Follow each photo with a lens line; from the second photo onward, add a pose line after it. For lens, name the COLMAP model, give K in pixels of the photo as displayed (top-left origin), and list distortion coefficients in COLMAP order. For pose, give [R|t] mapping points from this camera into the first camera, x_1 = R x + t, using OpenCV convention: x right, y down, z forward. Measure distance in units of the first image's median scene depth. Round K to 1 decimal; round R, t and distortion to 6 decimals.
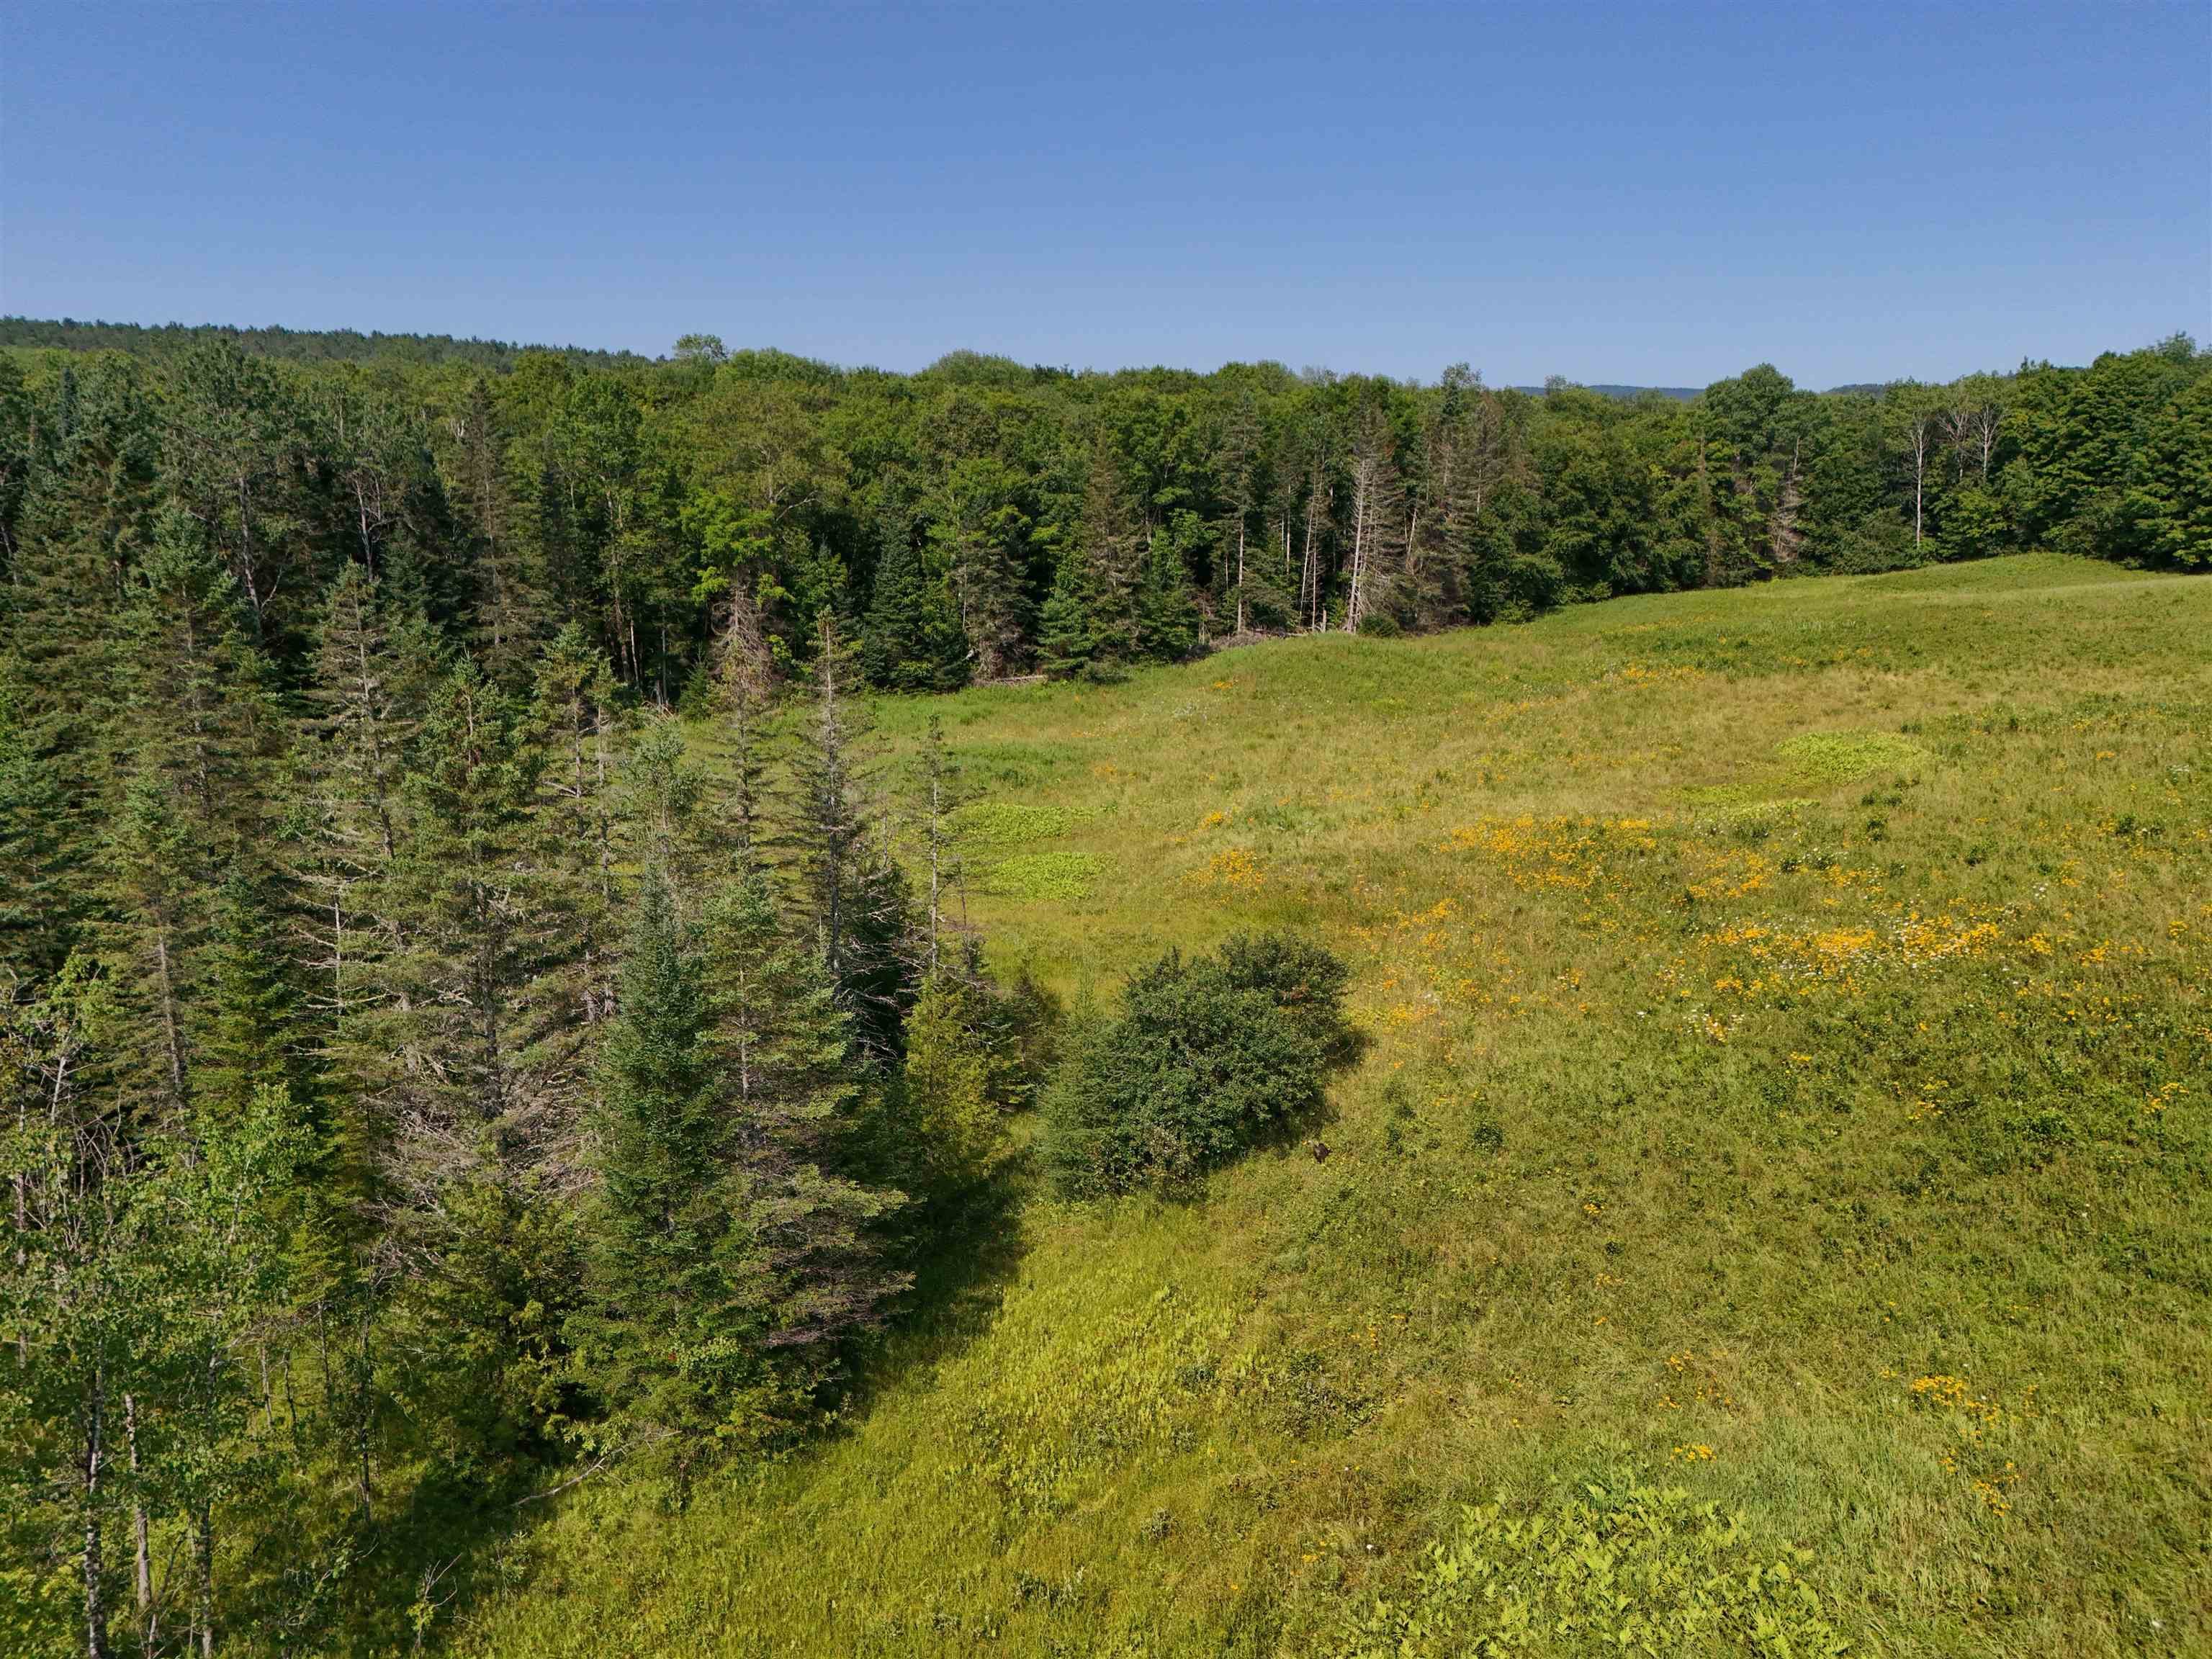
lens RADIAL K [[1660.7, 0, 1100.6], [0, 1660.7, 825.3], [0, 0, 1]] dist [0.071474, -0.056355]
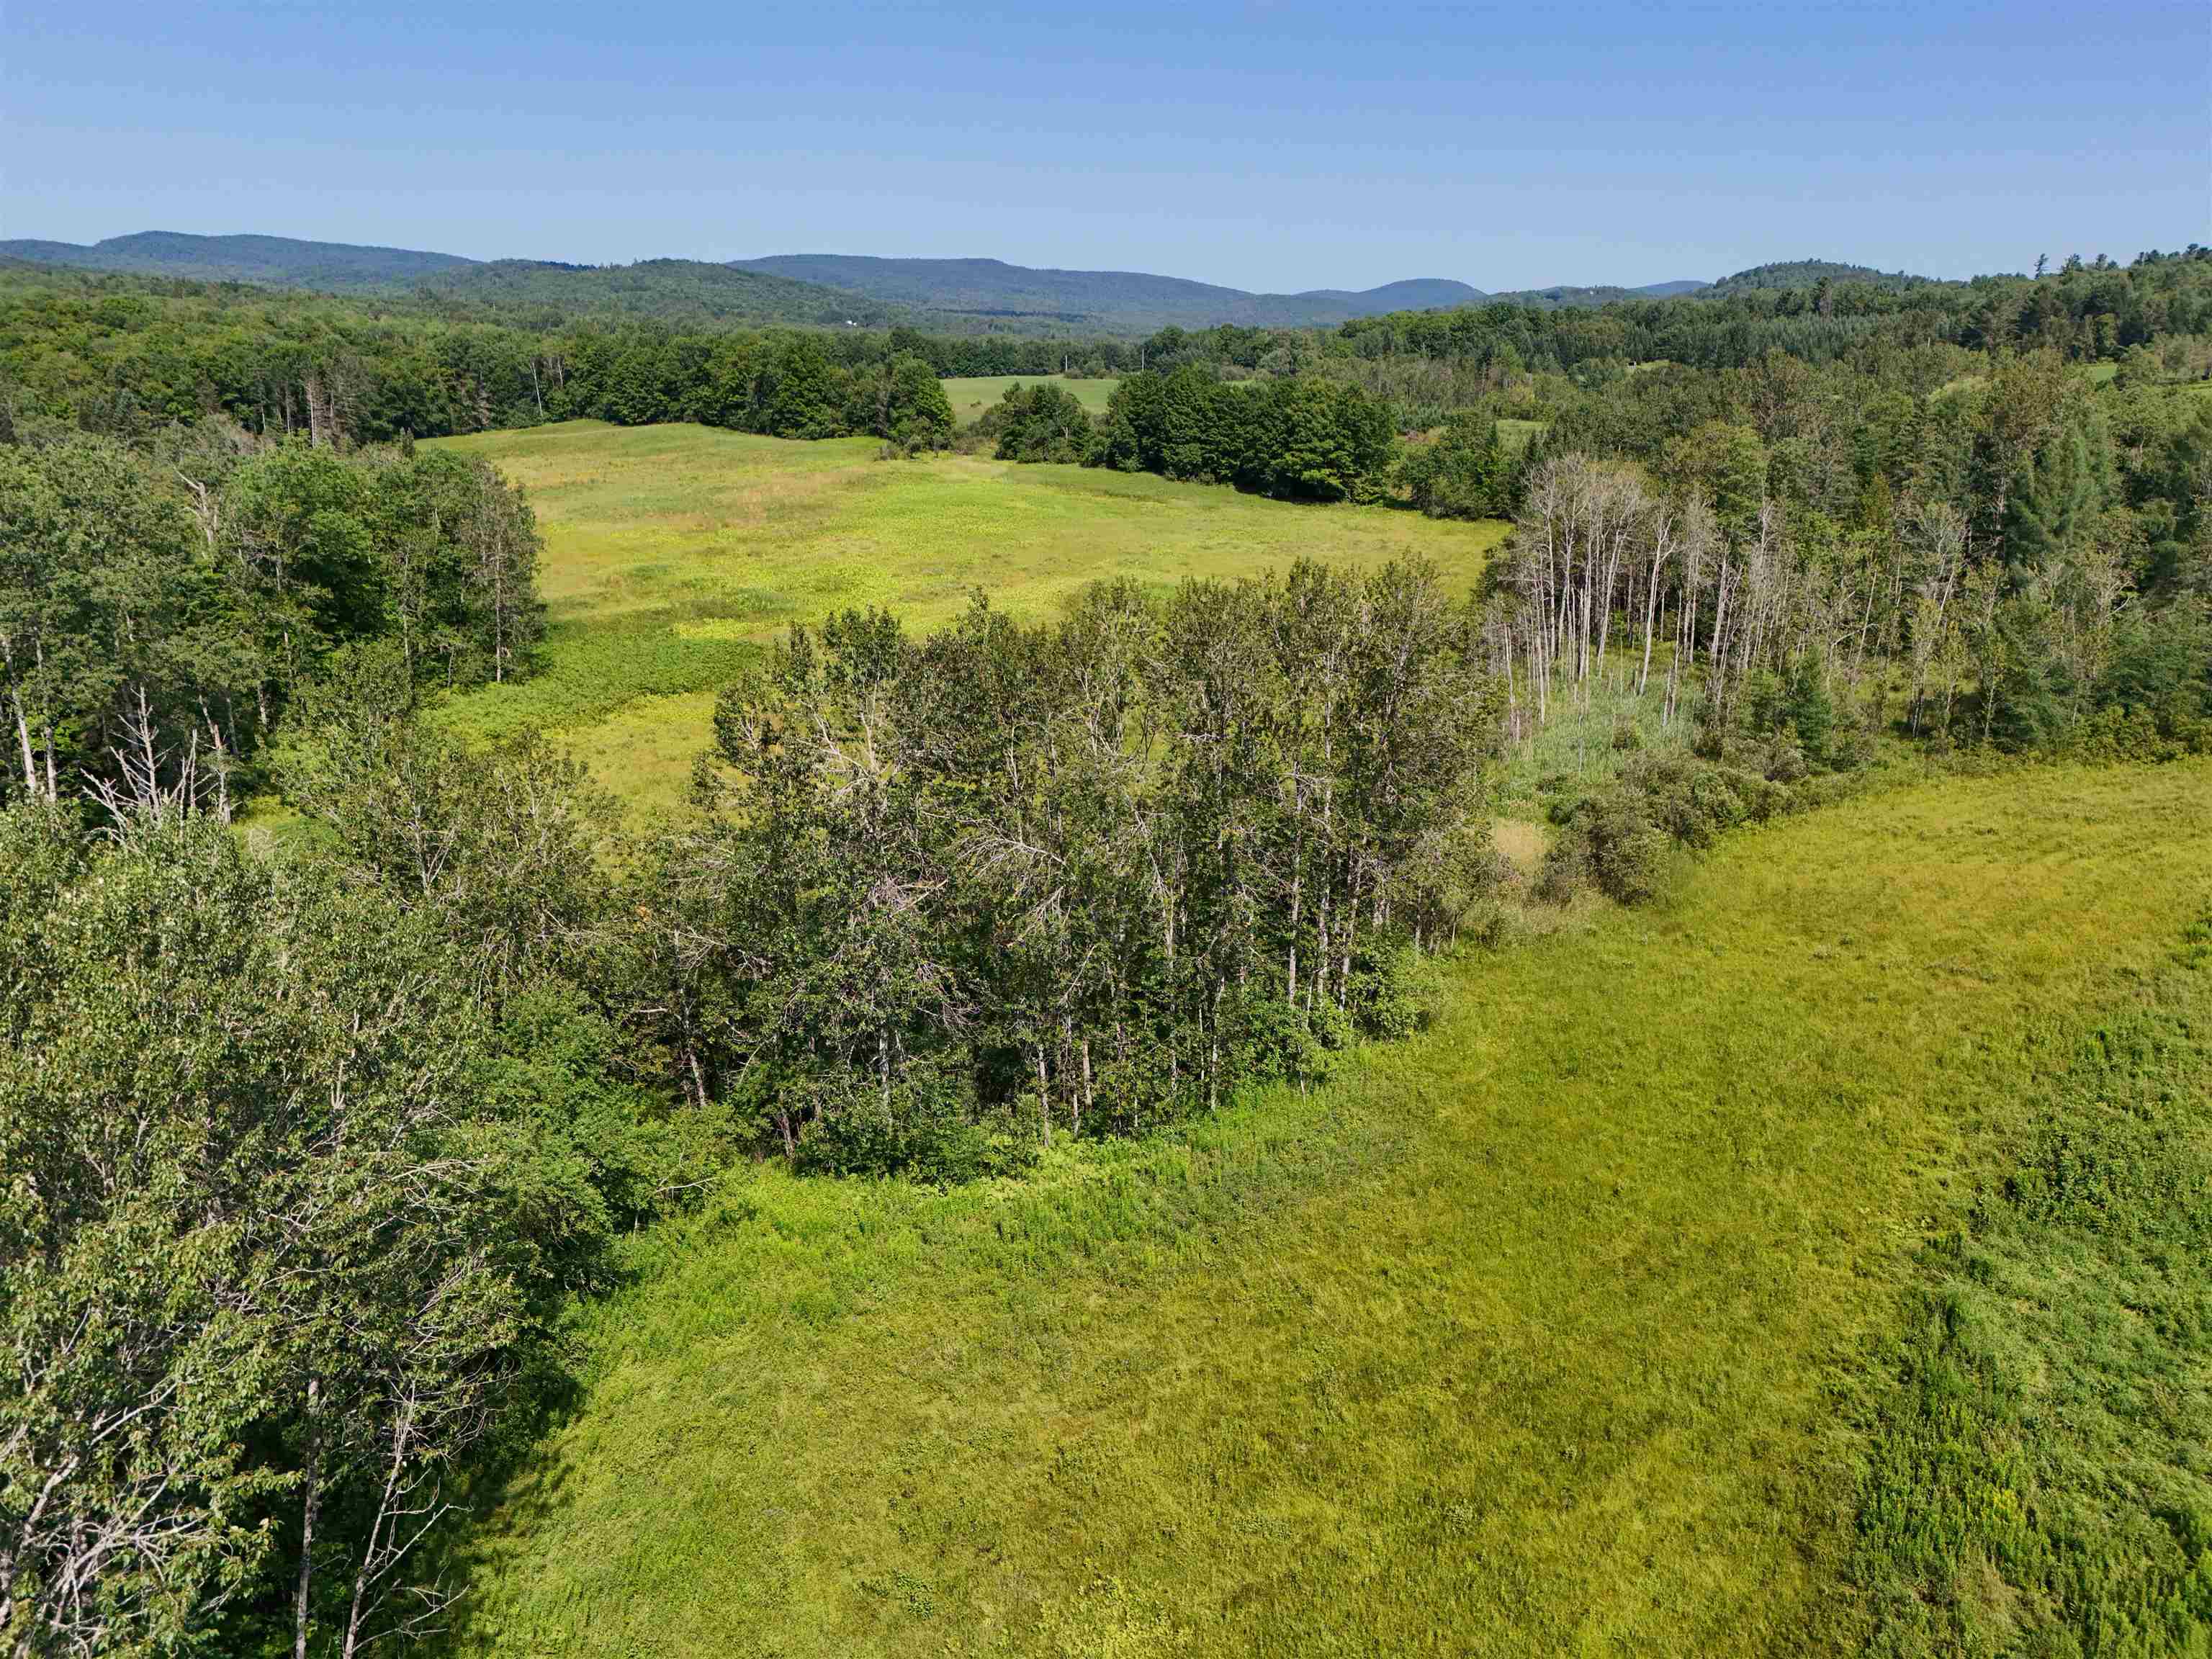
lens RADIAL K [[1660.7, 0, 1101.7], [0, 1660.7, 817.4], [0, 0, 1]] dist [0.071474, -0.056355]
pose [[0.748130, -0.170317, 0.641322, -0.626153], [0.122037, 0.985328, 0.119314, 0.241387], [-0.652234, -0.010998, 0.757938, -1.541713]]
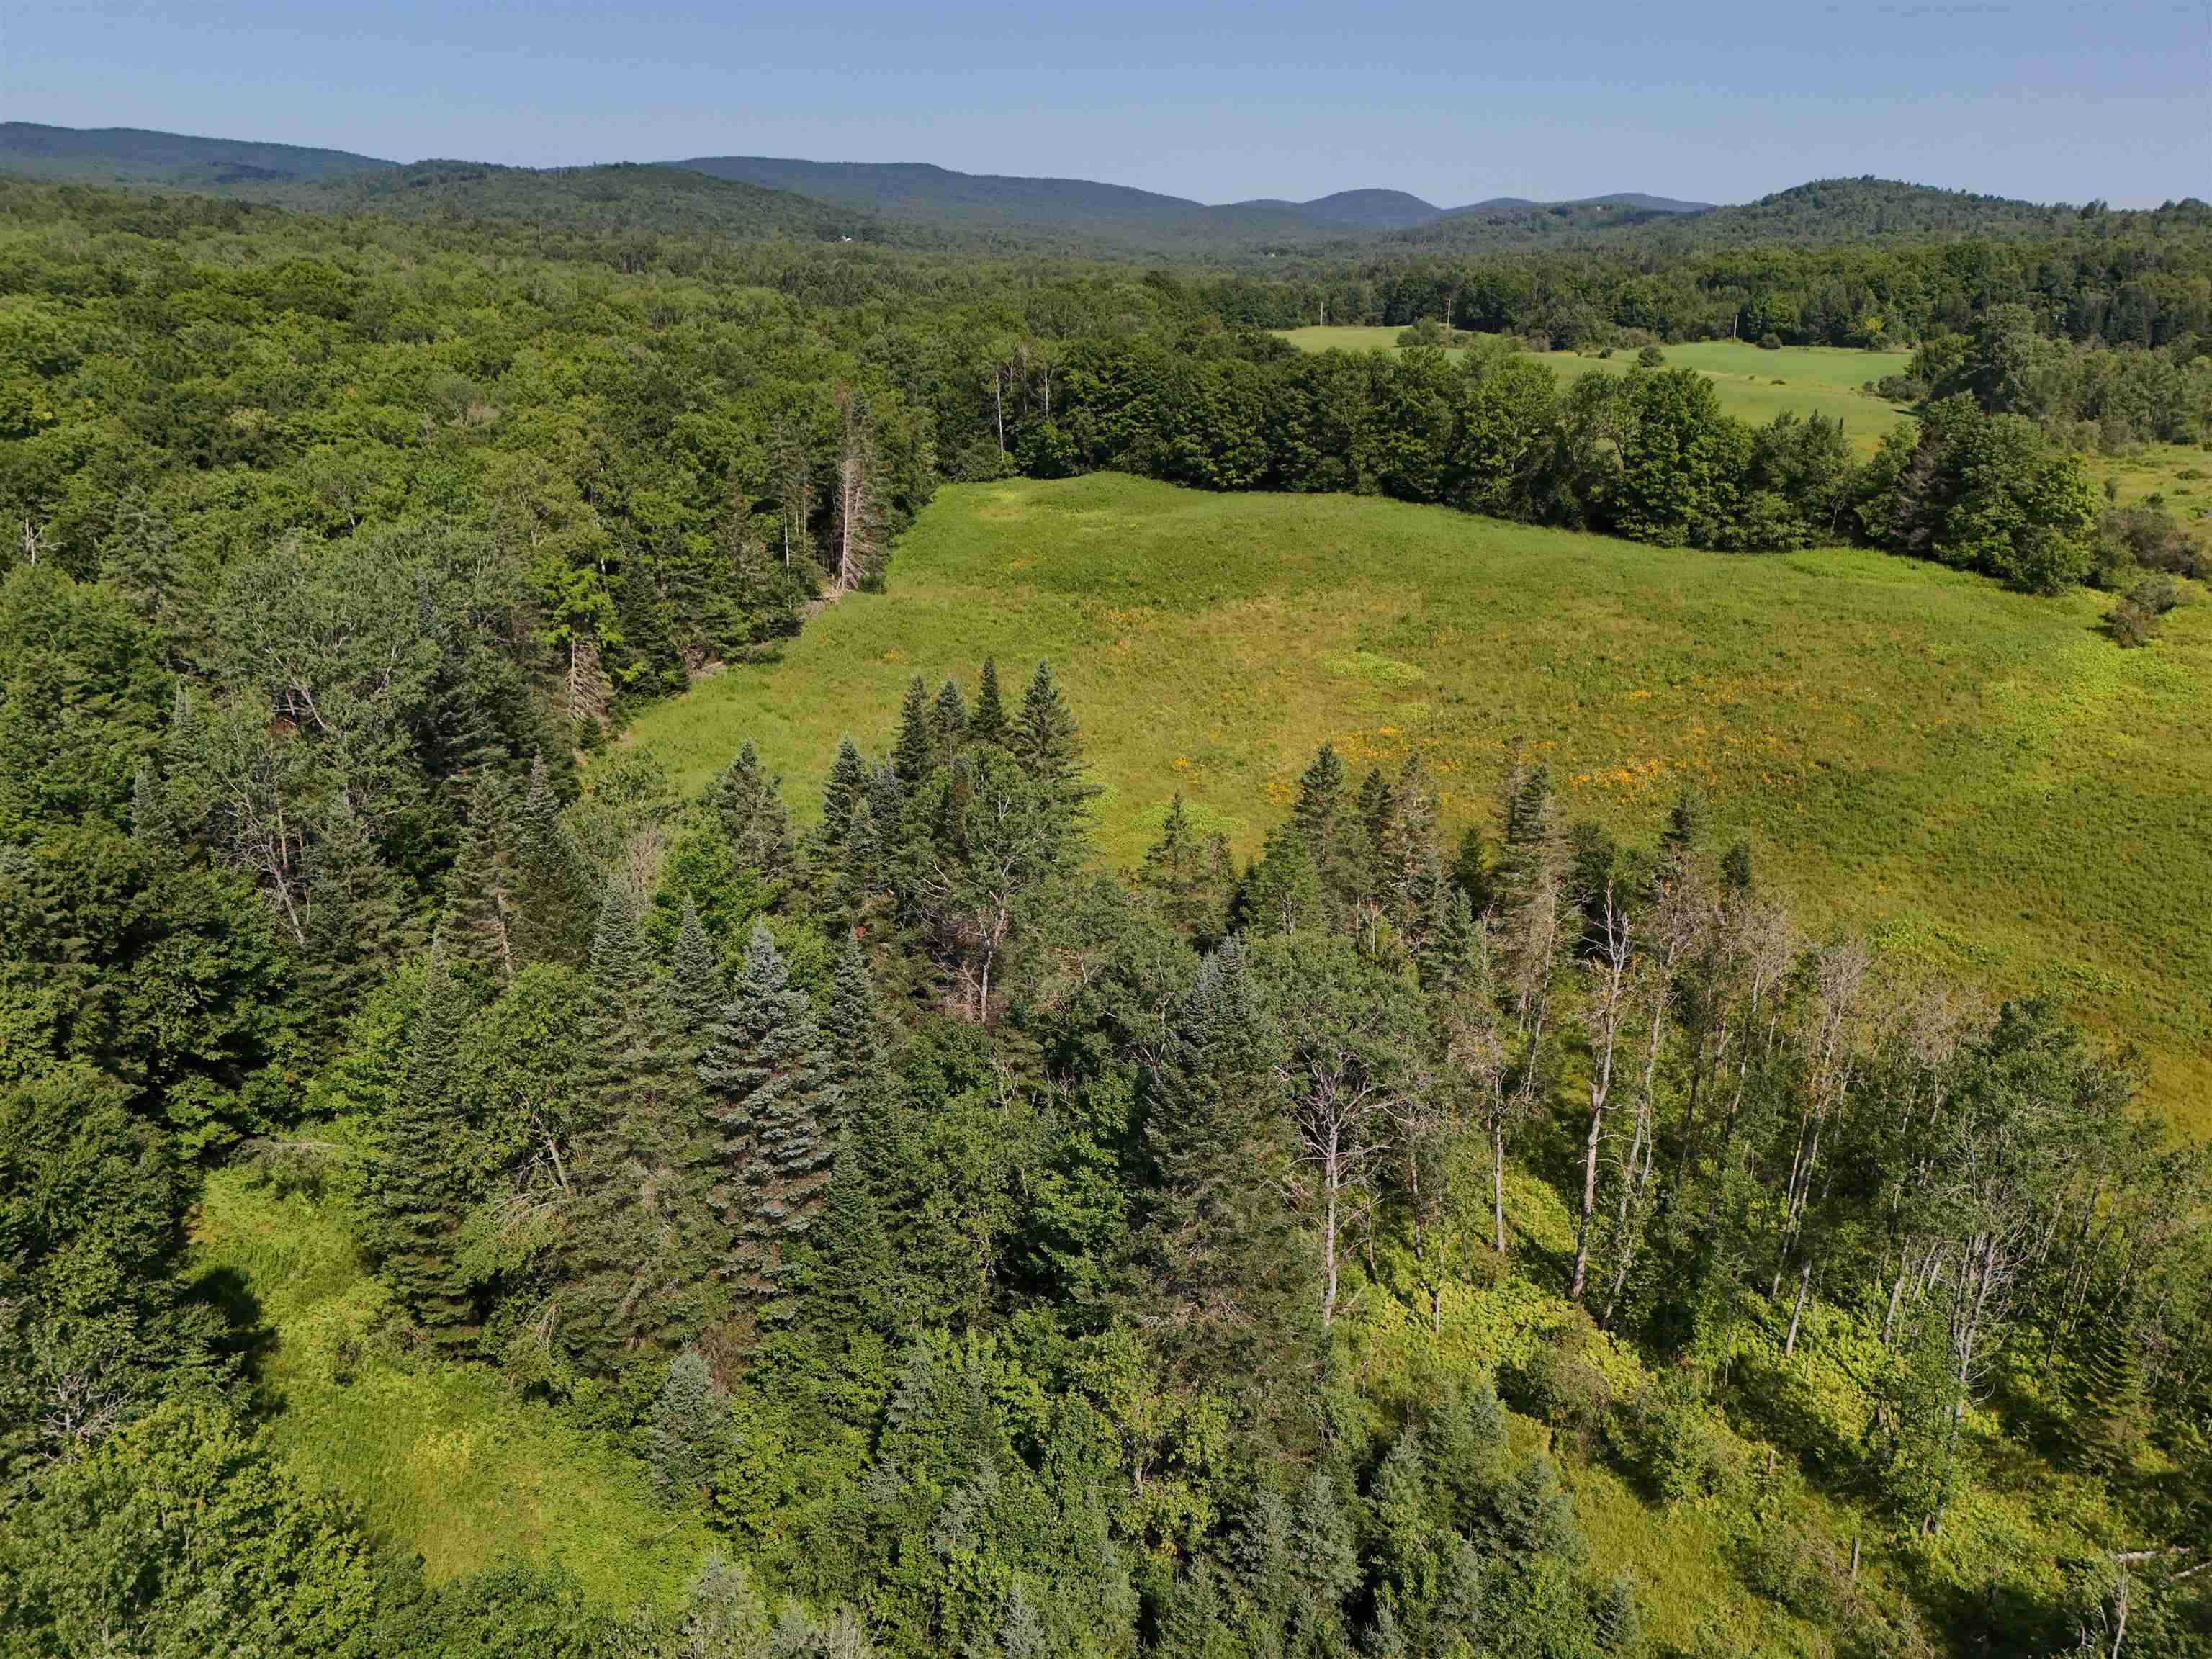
lens RADIAL K [[1660.7, 0, 1097.1], [0, 1660.7, 828.8], [0, 0, 1]] dist [0.071474, -0.056355]
pose [[0.709947, -0.214314, 0.670853, -0.605512], [0.123676, 0.975709, 0.180822, -0.136499], [-0.693310, -0.045406, 0.719208, -0.101600]]
